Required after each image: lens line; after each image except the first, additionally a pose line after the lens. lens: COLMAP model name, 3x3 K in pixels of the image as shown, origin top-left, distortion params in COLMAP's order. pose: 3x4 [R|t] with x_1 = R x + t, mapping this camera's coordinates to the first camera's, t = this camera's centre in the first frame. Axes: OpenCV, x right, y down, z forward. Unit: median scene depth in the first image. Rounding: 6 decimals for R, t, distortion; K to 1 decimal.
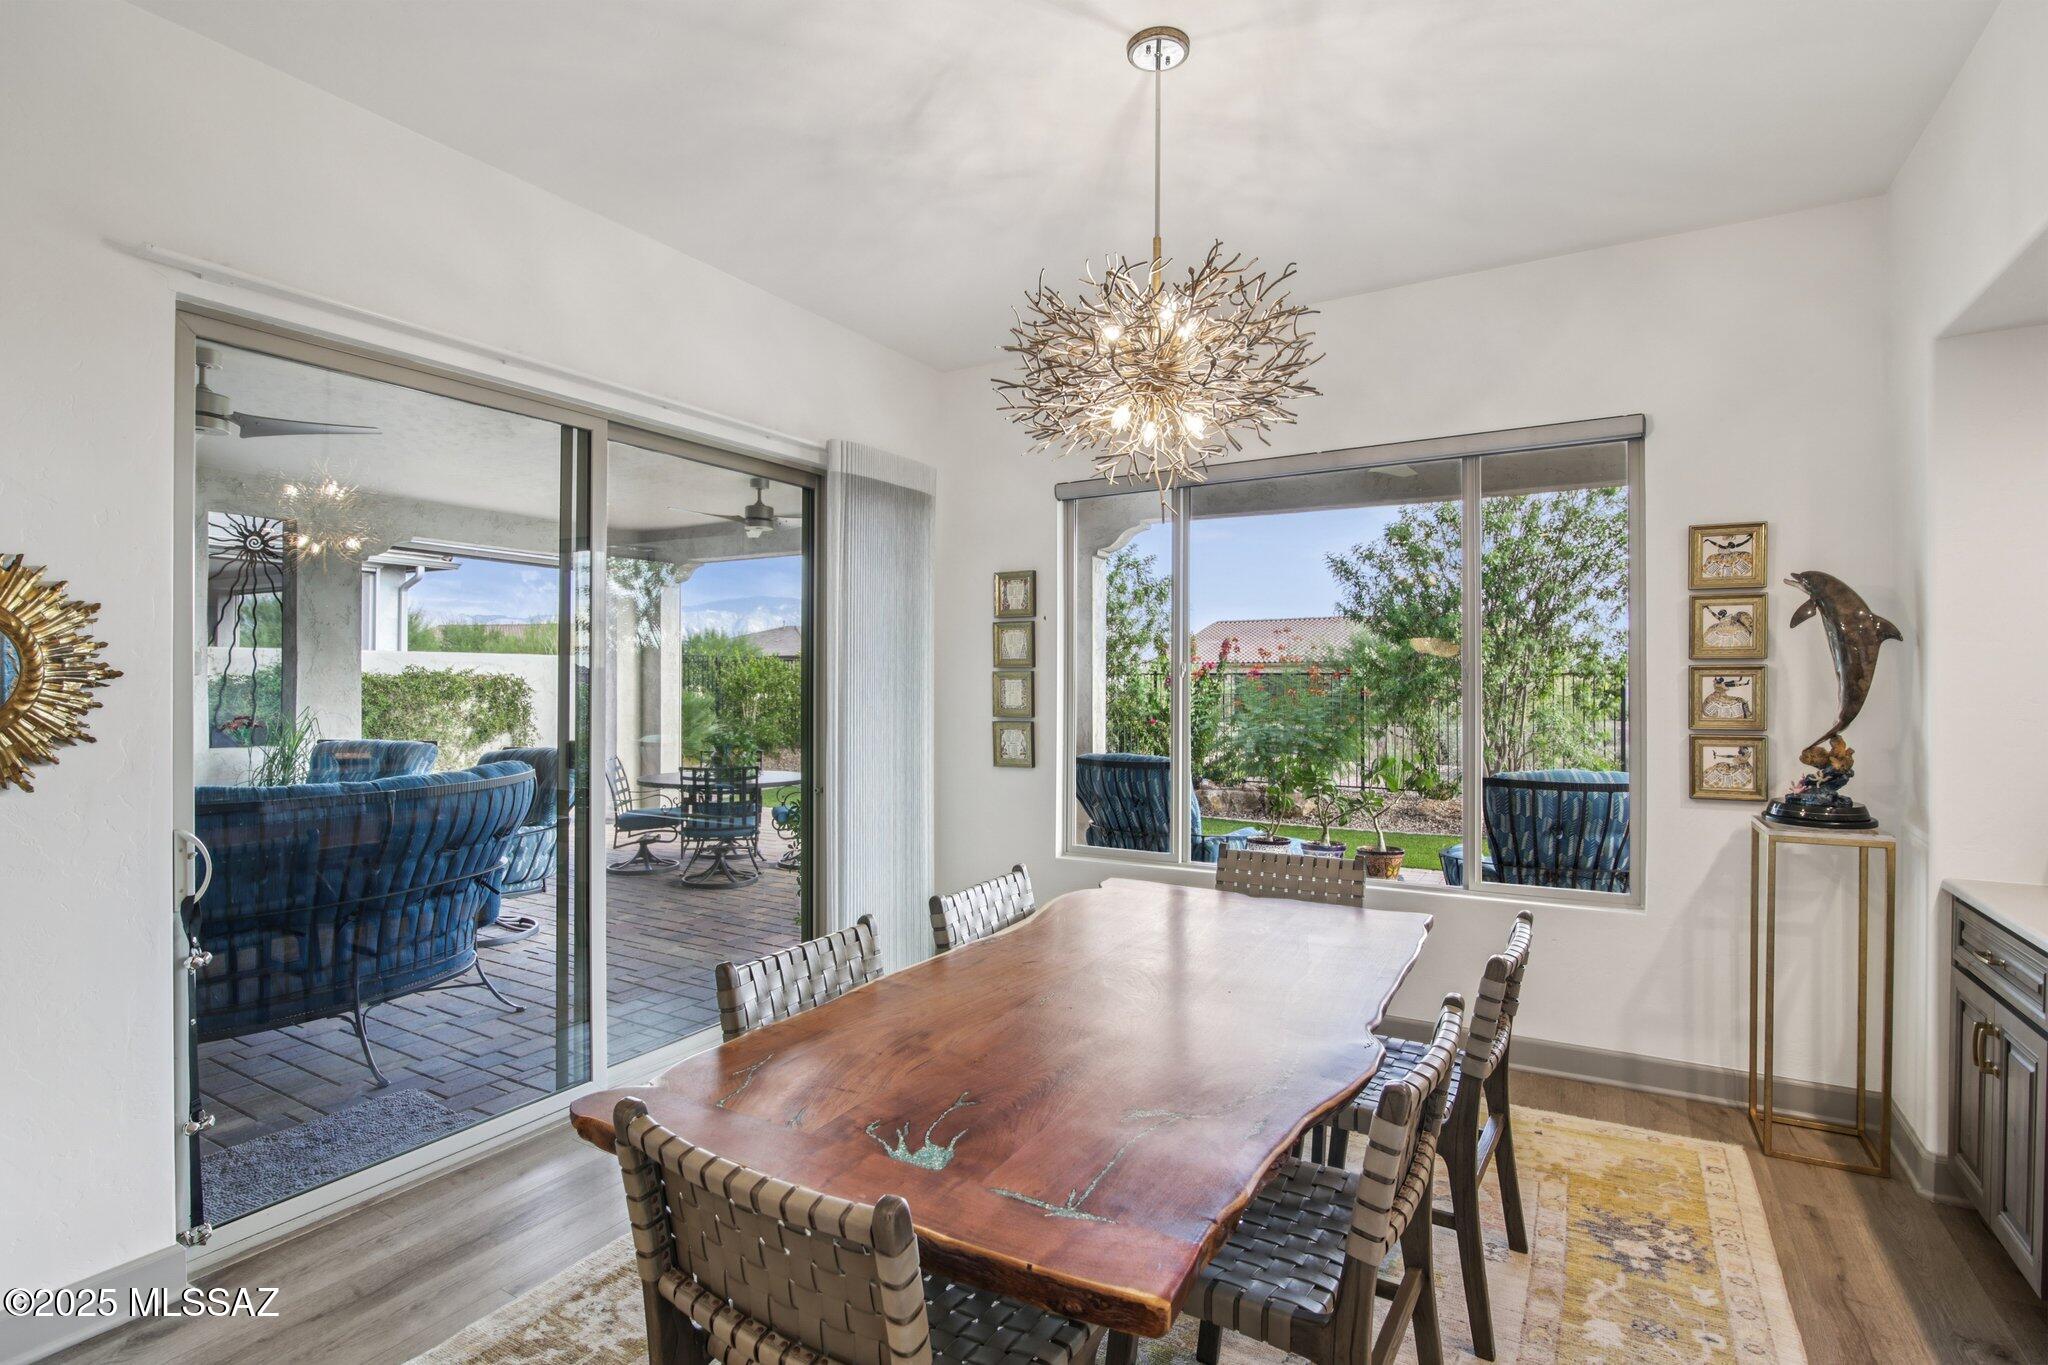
lens RADIAL K [[976.2, 0, 1016.0], [0, 976.2, 684.7], [0, 0, 1]] dist [-0.006849, 0.003875]
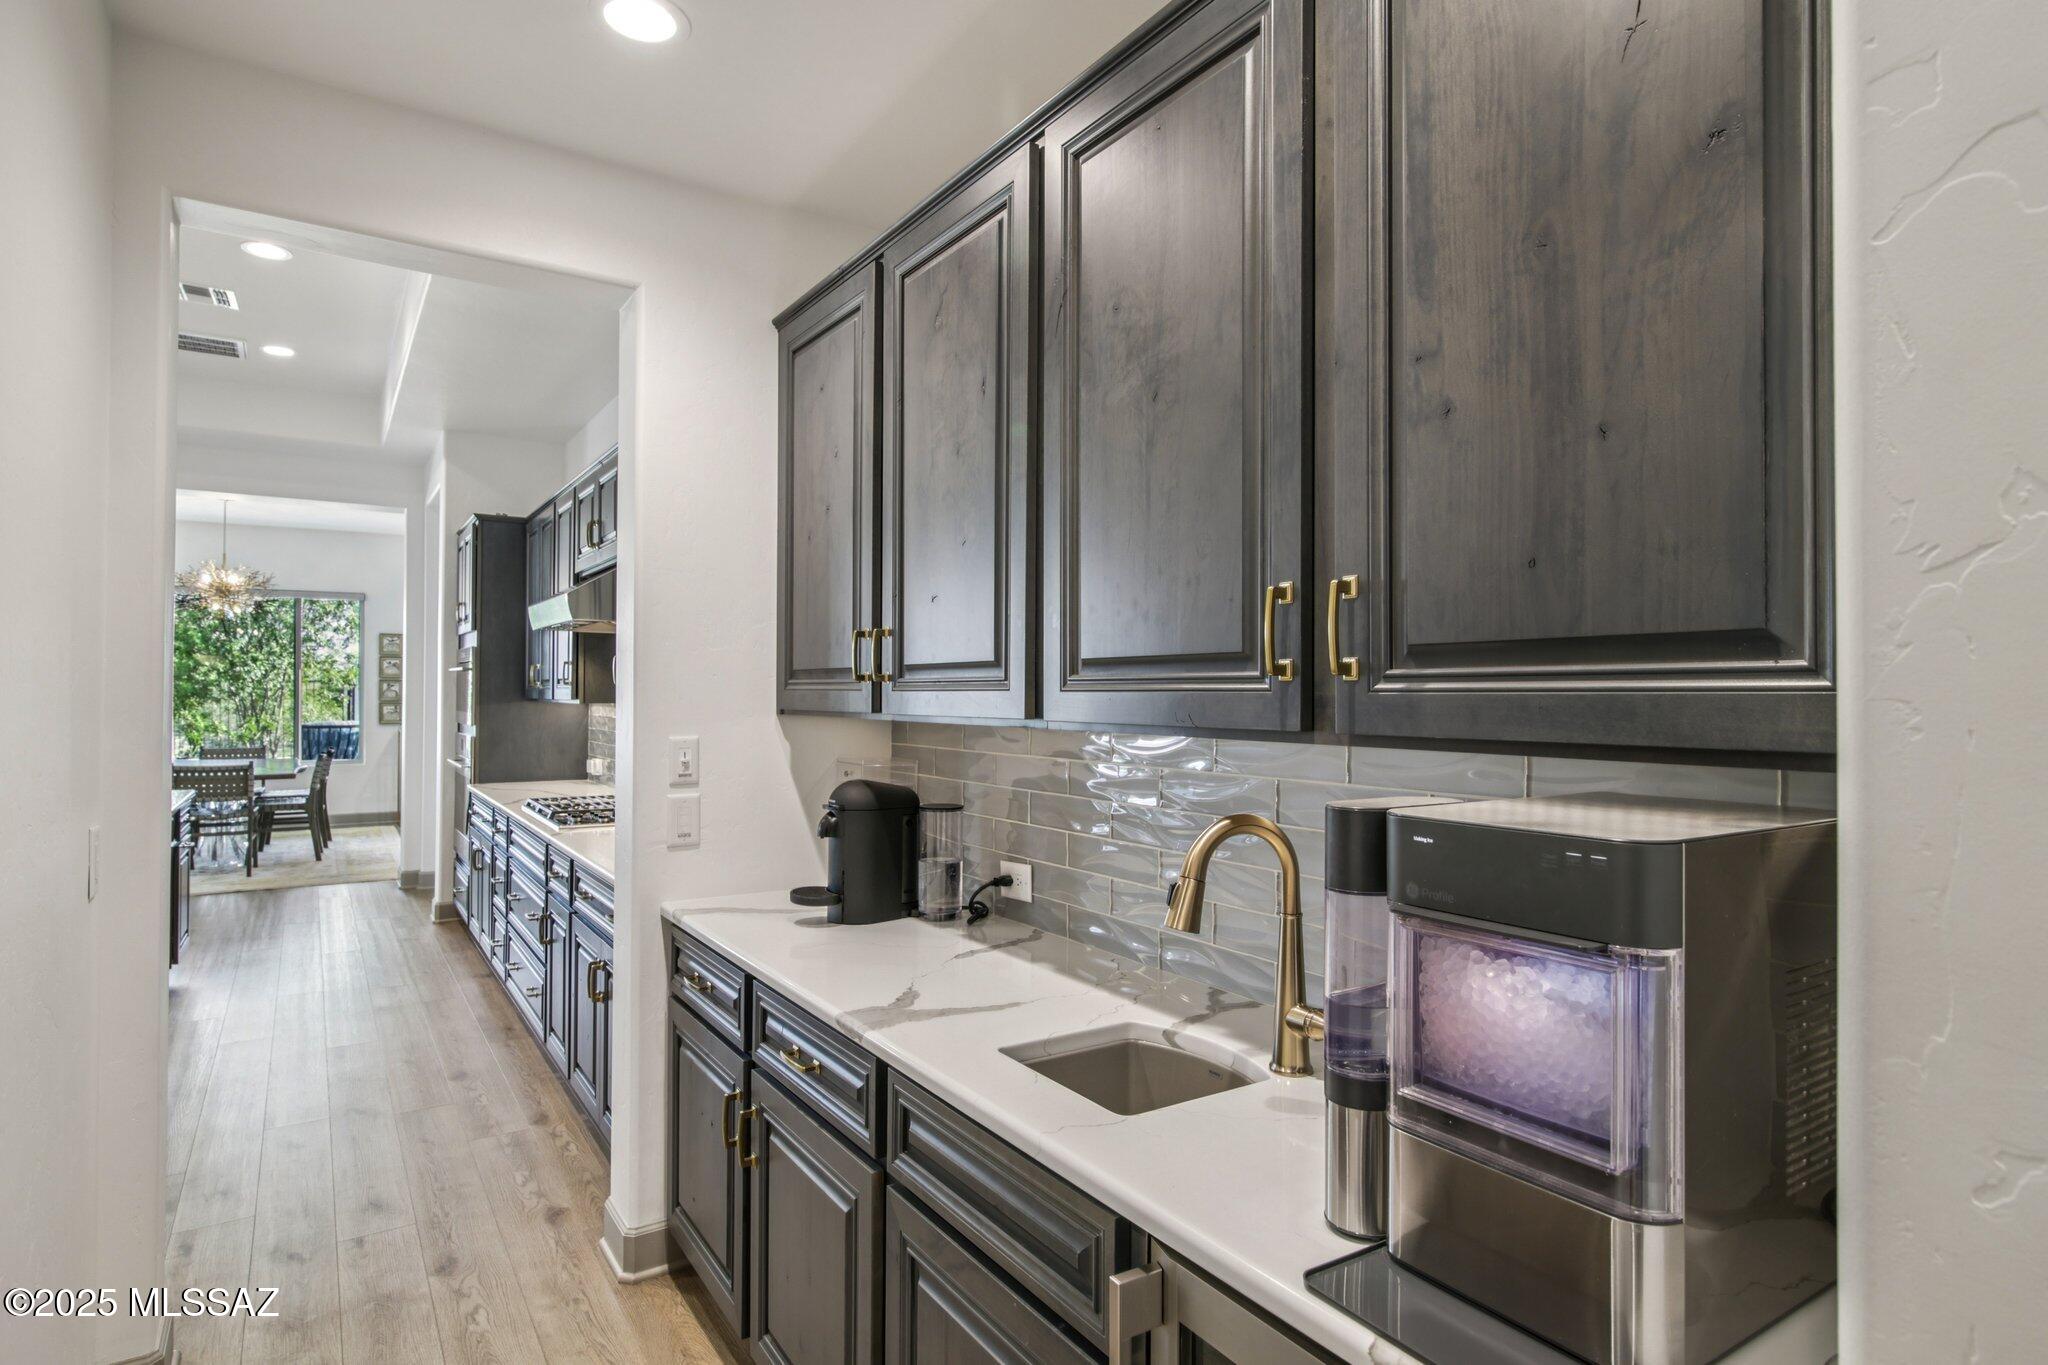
lens RADIAL K [[1087.4, 0, 1029.1], [0, 1087.4, 687.9], [0, 0, 1]] dist [0.002573, 0.000306]
pose [[0.432980, 0.005453, 0.901387, -1.456205], [-0.001949, 0.999985, -0.005113, 0.019506], [-0.901402, 0.000457, 0.432984, -2.244506]]
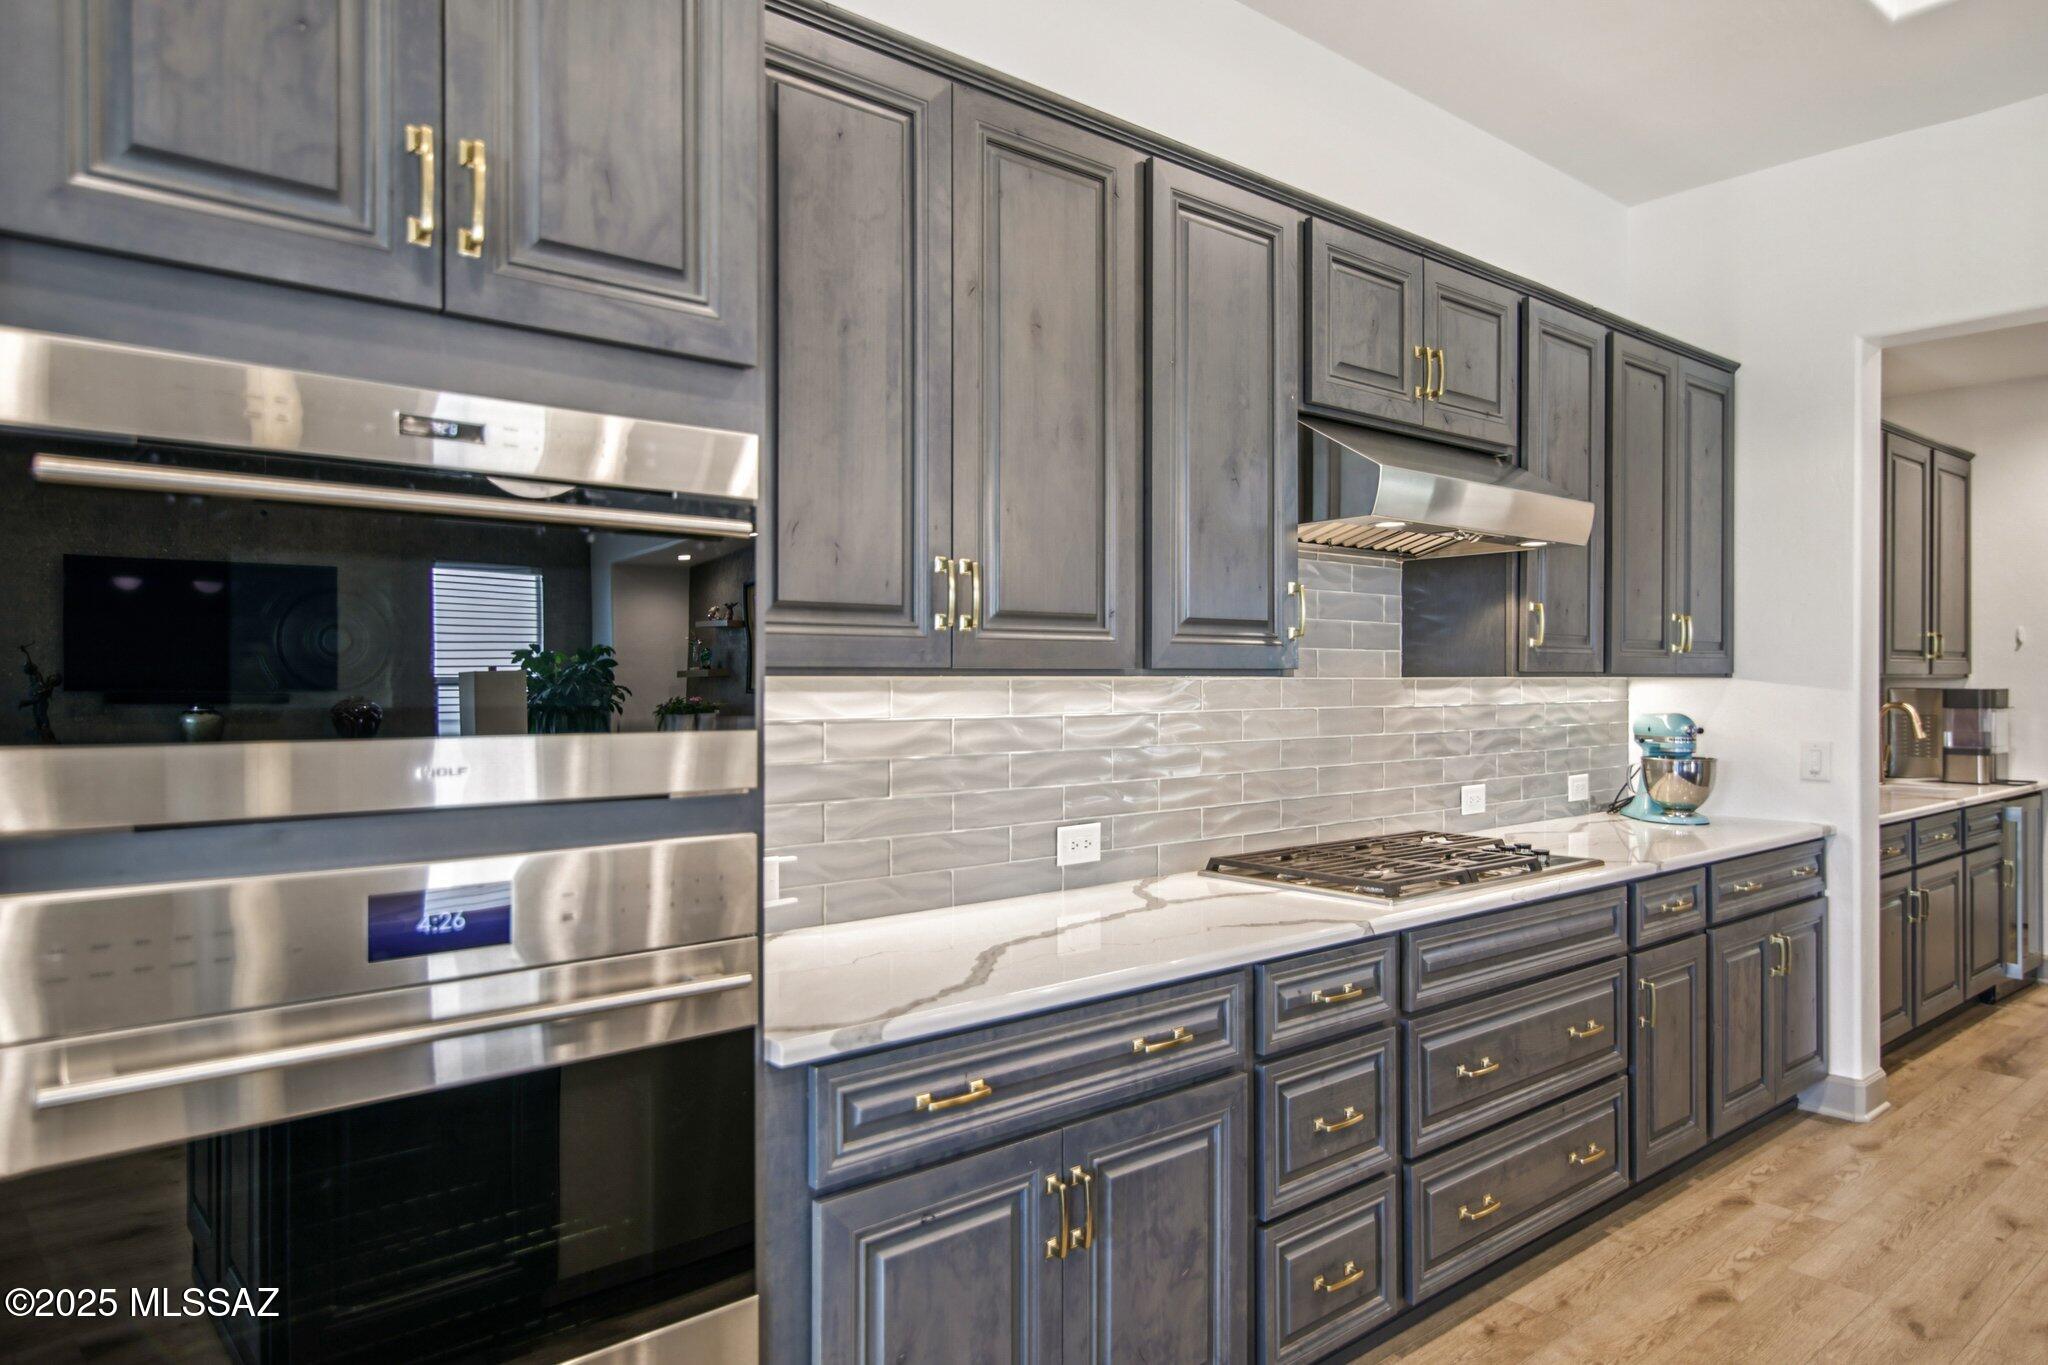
lens RADIAL K [[1288.1, 0, 1025.8], [0, 1288.1, 675.3], [0, 0, 1]] dist [0.021075, 0.000137]
pose [[-0.949226, -0.003202, 0.314579, -0.488125], [-0.001654, 0.999985, 0.005187, 0.031757], [-0.314591, 0.004403, -0.949217, -0.222071]]
